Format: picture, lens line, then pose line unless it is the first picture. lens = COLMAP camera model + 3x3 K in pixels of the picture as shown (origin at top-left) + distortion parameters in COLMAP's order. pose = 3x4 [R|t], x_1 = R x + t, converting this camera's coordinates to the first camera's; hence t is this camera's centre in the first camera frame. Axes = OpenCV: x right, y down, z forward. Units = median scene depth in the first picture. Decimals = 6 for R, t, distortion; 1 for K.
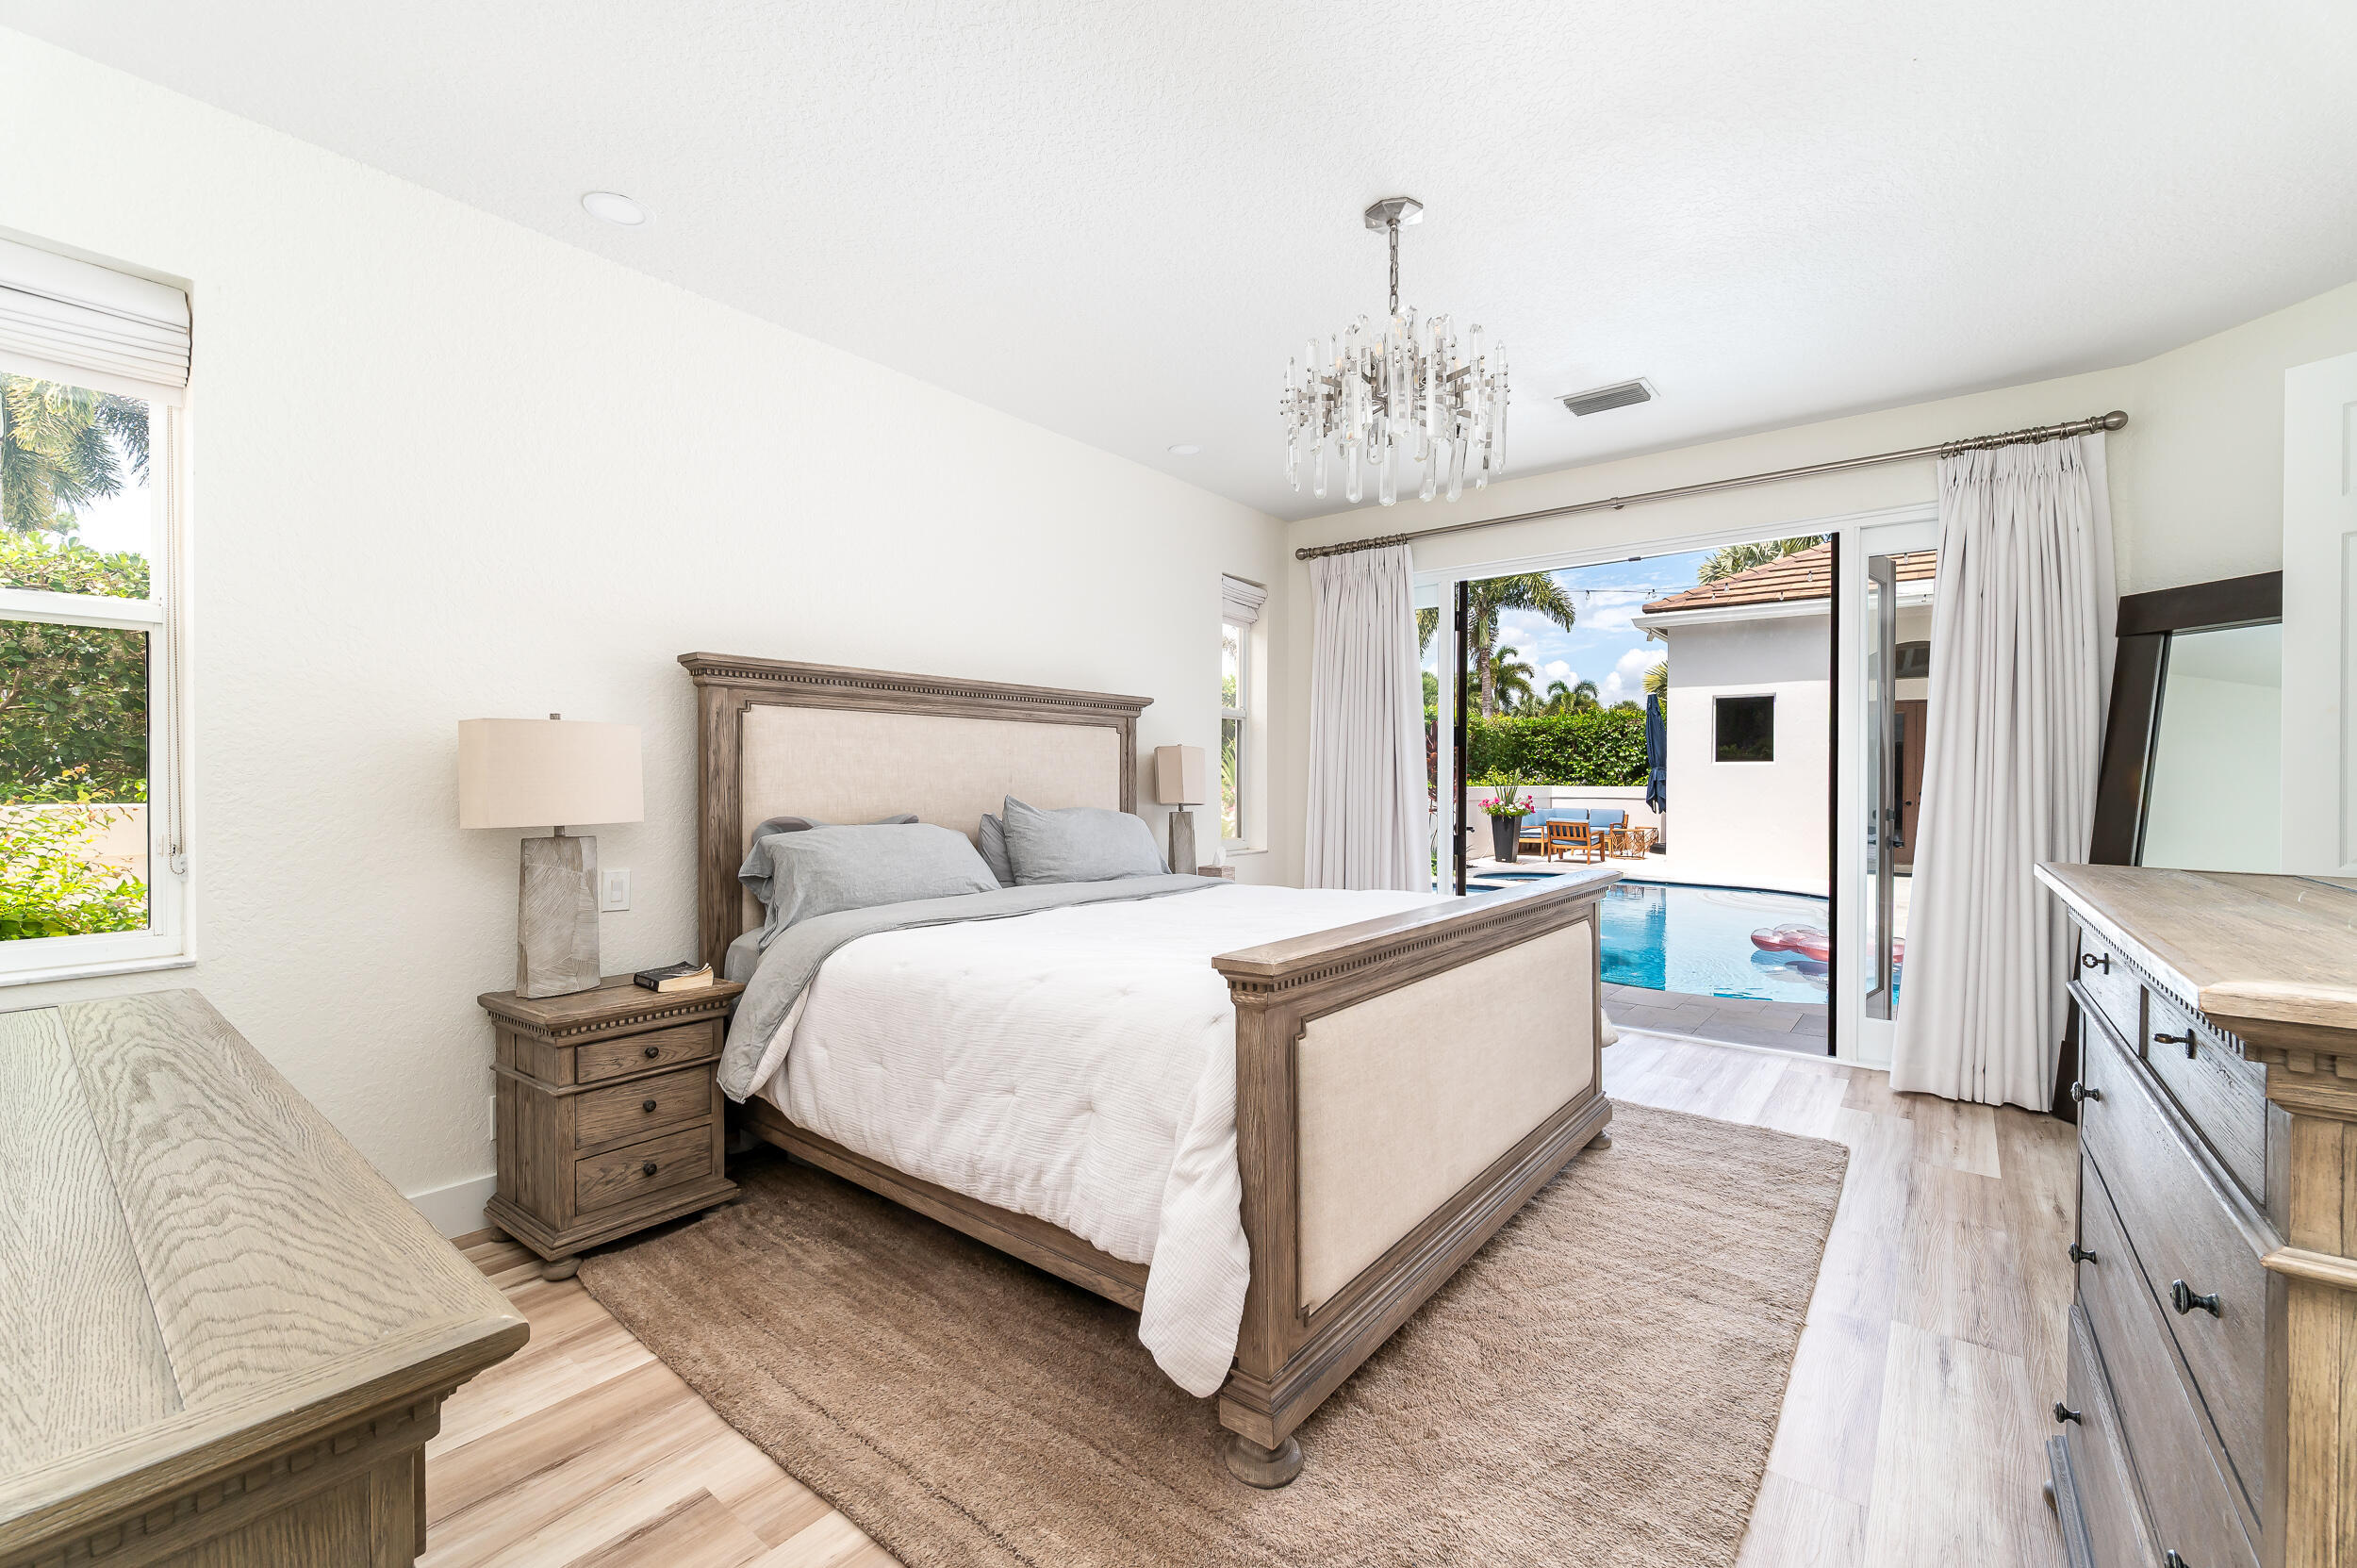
lens RADIAL K [[958.3, 0, 1175.0], [0, 958.3, 783.6], [0, 0, 1]] dist [0.001828, 0.000048]
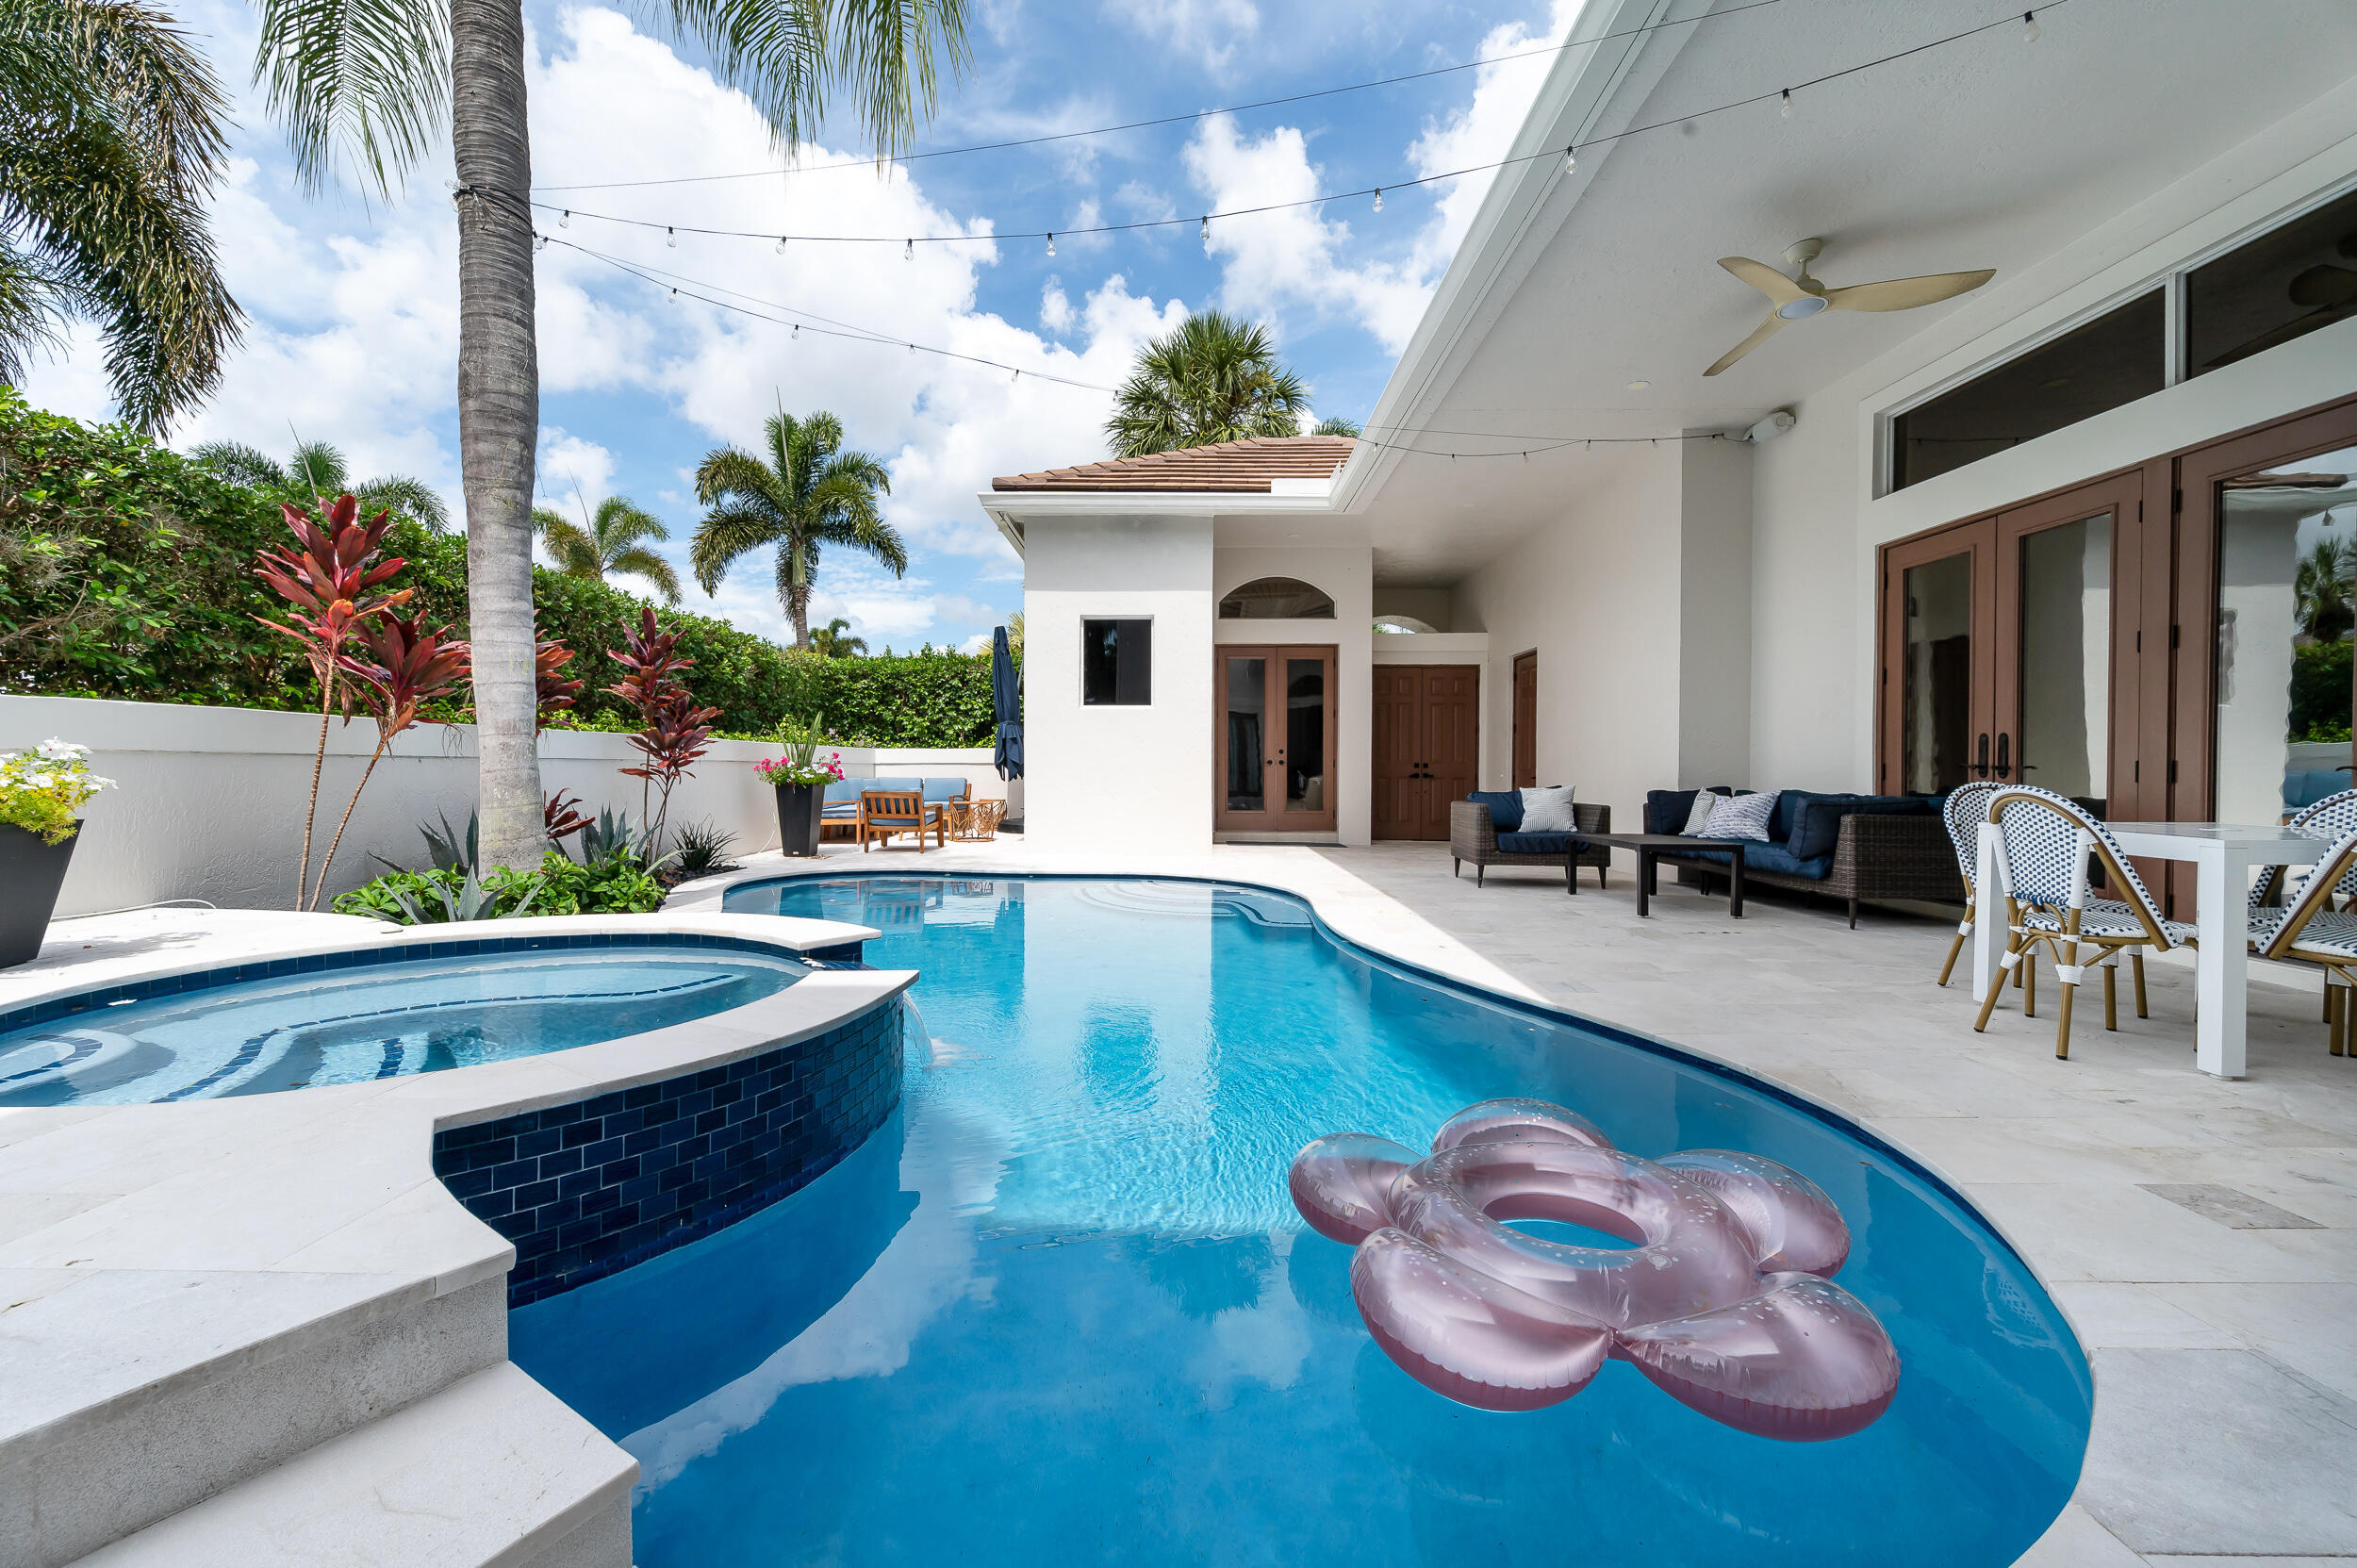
lens RADIAL K [[953.0, 0, 1176.4], [0, 953.0, 777.4], [0, 0, 1]] dist [0.003808, 0.000454]
pose [[0.786626, -0.006366, 0.617397, 0.138938], [0.002149, 0.999969, 0.007573, 0.022870], [-0.617426, -0.004630, 0.786616, 0.316711]]
